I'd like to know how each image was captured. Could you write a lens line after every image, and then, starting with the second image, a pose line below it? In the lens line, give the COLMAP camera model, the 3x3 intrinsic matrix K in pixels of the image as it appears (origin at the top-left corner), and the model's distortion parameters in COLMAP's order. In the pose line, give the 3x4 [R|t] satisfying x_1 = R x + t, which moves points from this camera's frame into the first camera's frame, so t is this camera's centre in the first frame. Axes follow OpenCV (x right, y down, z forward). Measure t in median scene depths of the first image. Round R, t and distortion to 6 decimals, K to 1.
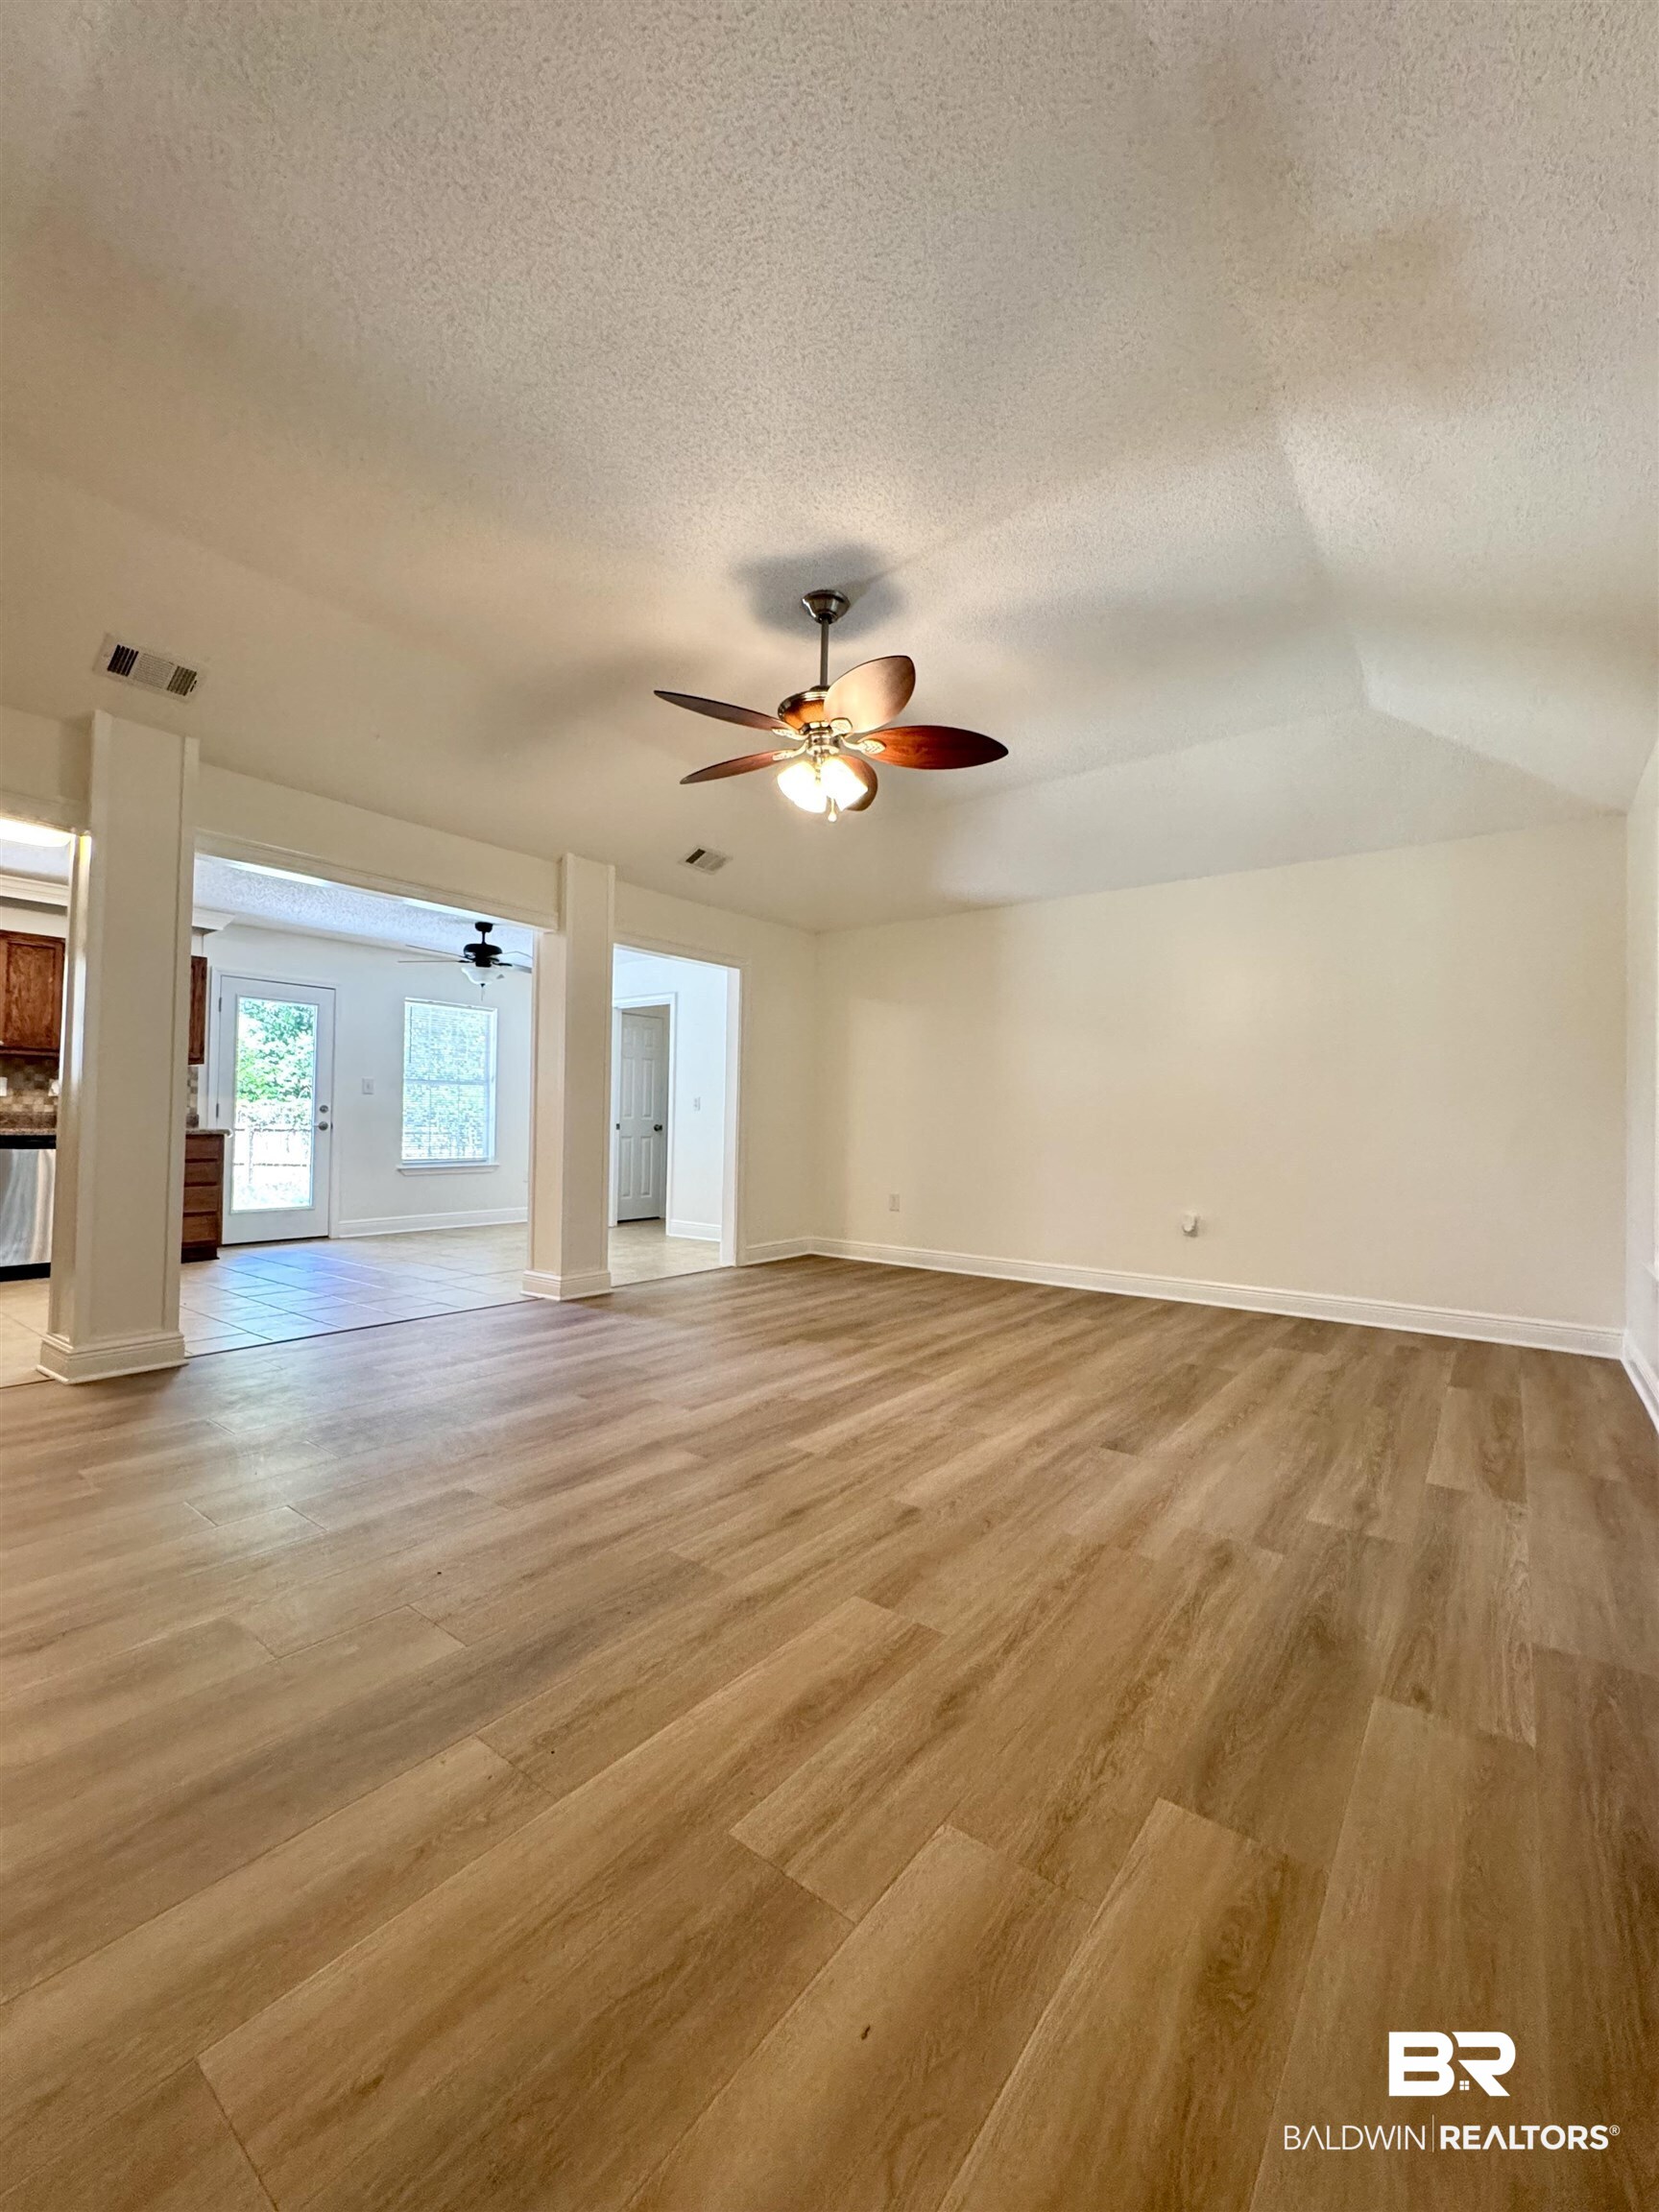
lens RADIAL K [[890.4, 0, 829.5], [0, 890.4, 1106.0], [0, 0, 1]] dist [-0.001763, -0.000106]
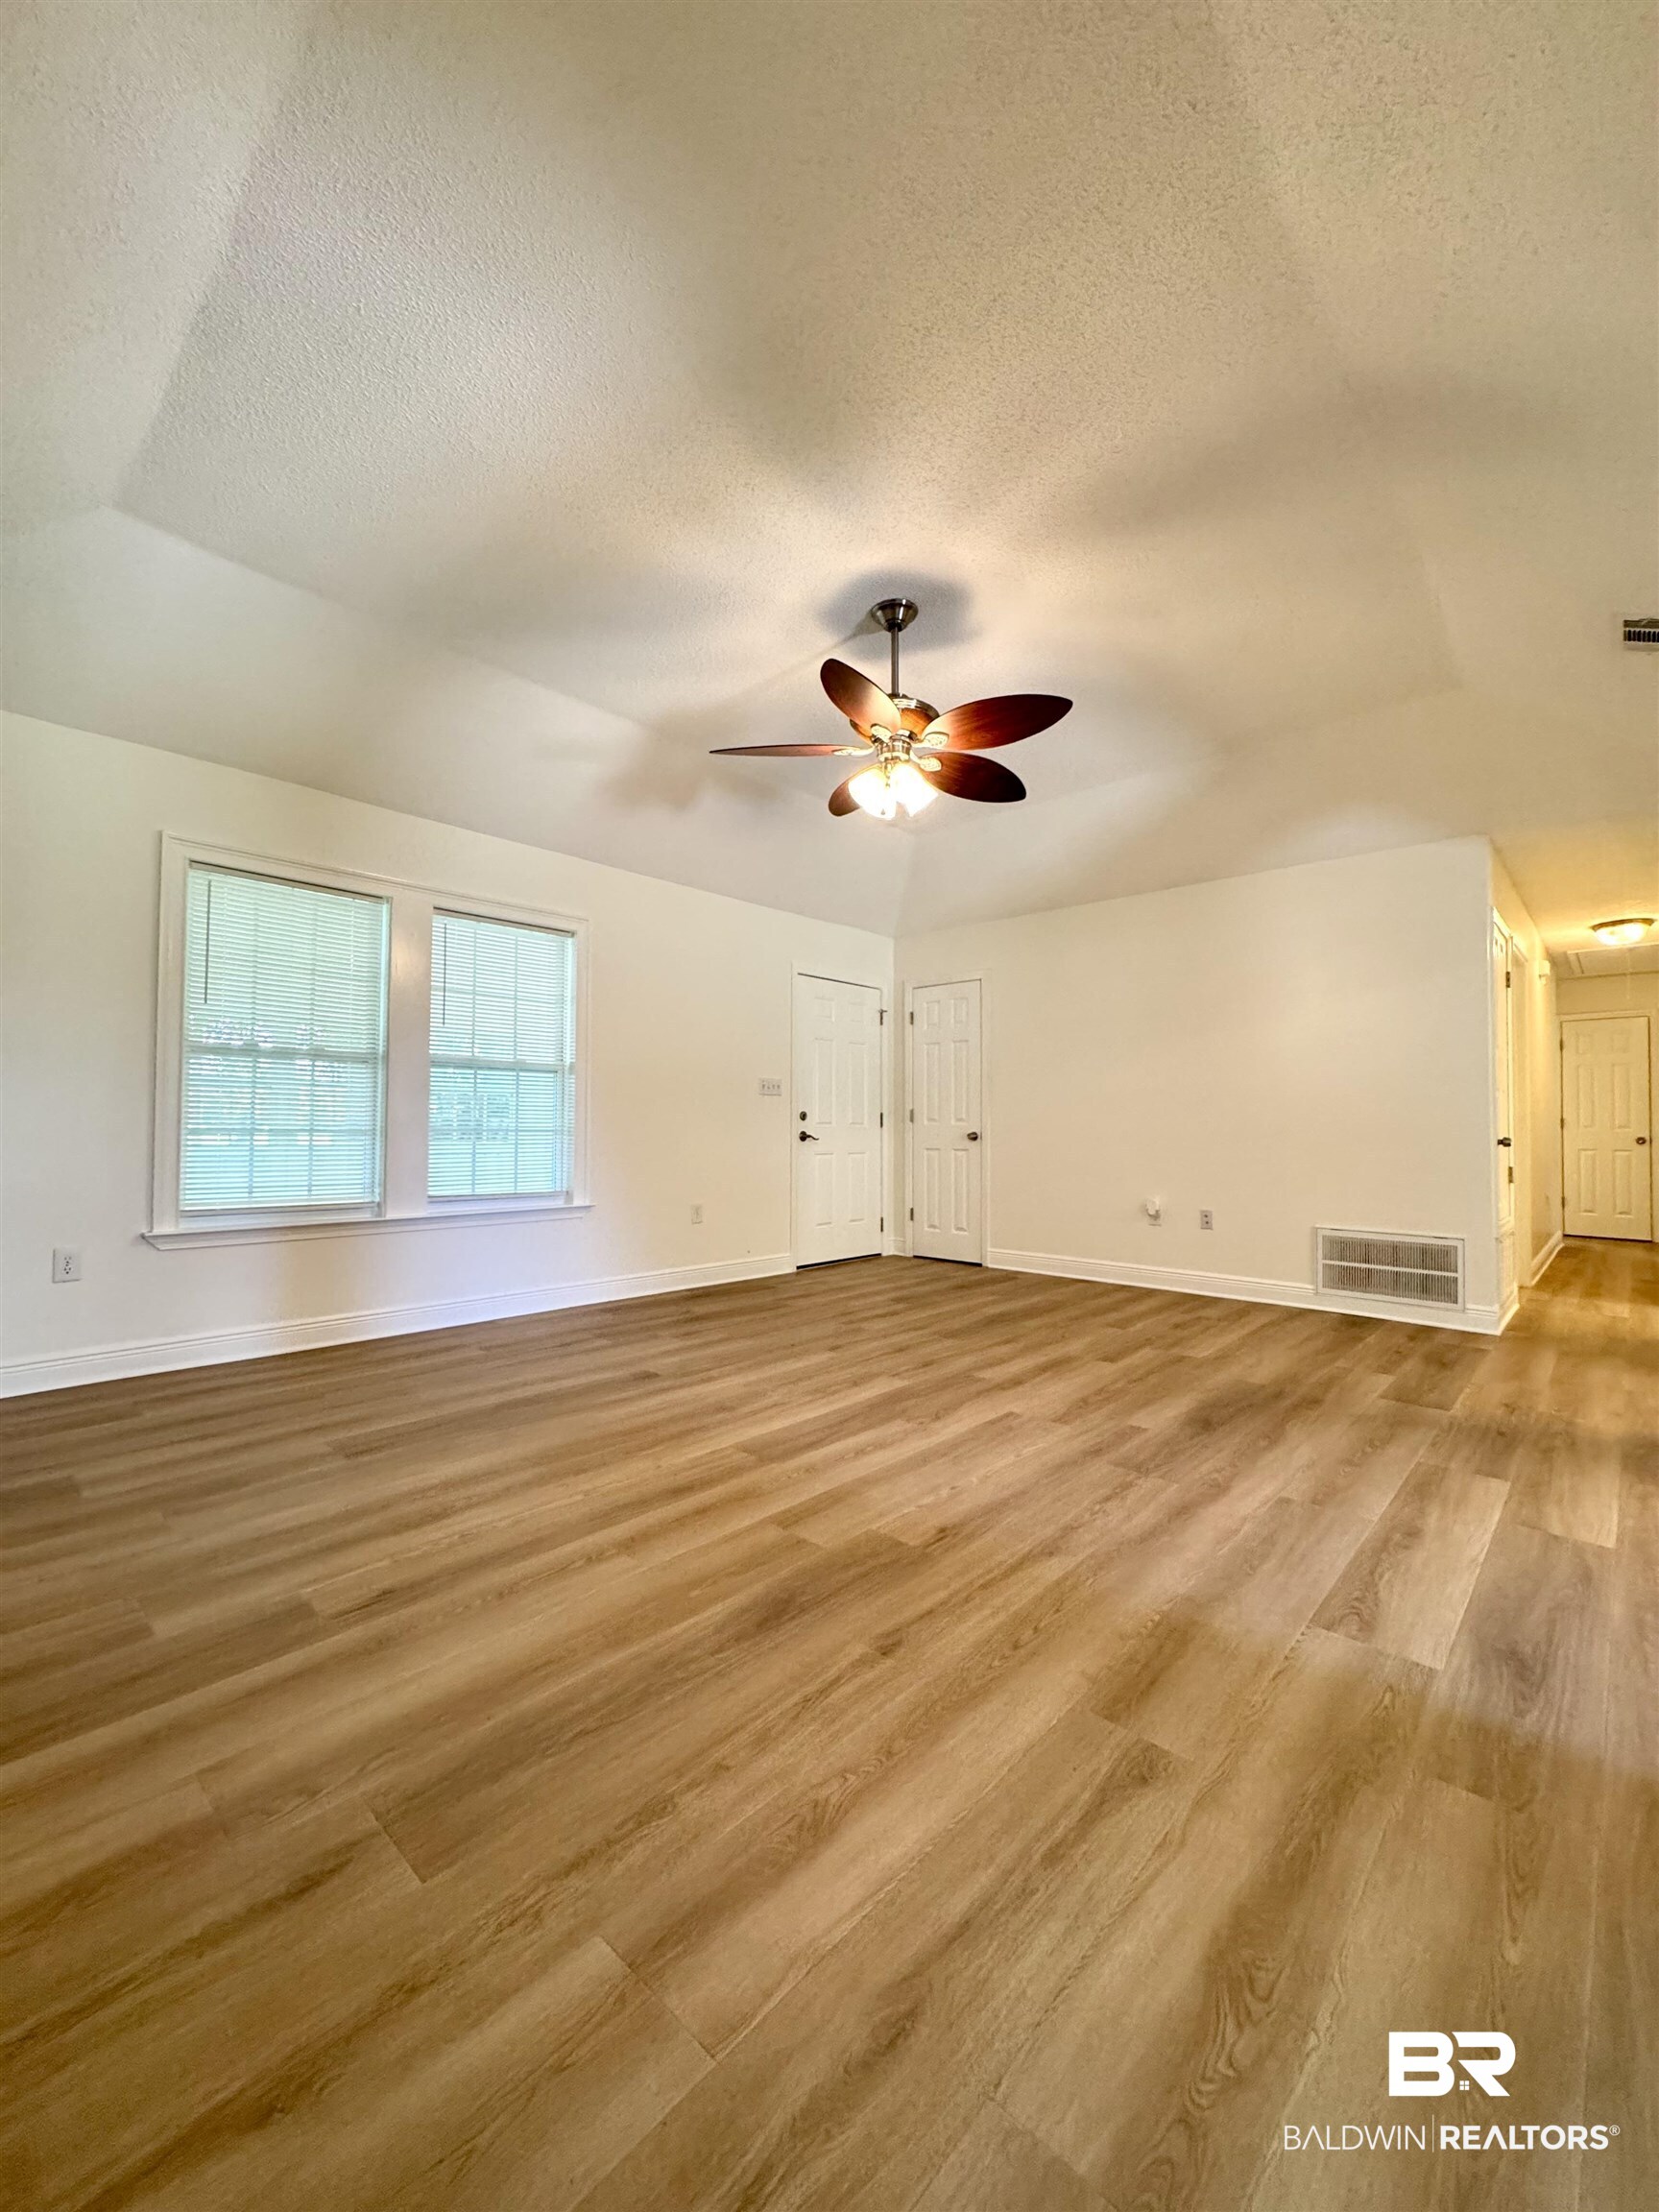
lens RADIAL K [[890.4, 0, 829.5], [0, 890.4, 1106.0], [0, 0, 1]] dist [-0.001763, -0.000106]
pose [[-0.995622, -0.022190, 0.090802, -0.035100], [-0.025716, 0.998952, -0.037853, 0.036787], [-0.089867, -0.040022, -0.995149, 2.052806]]
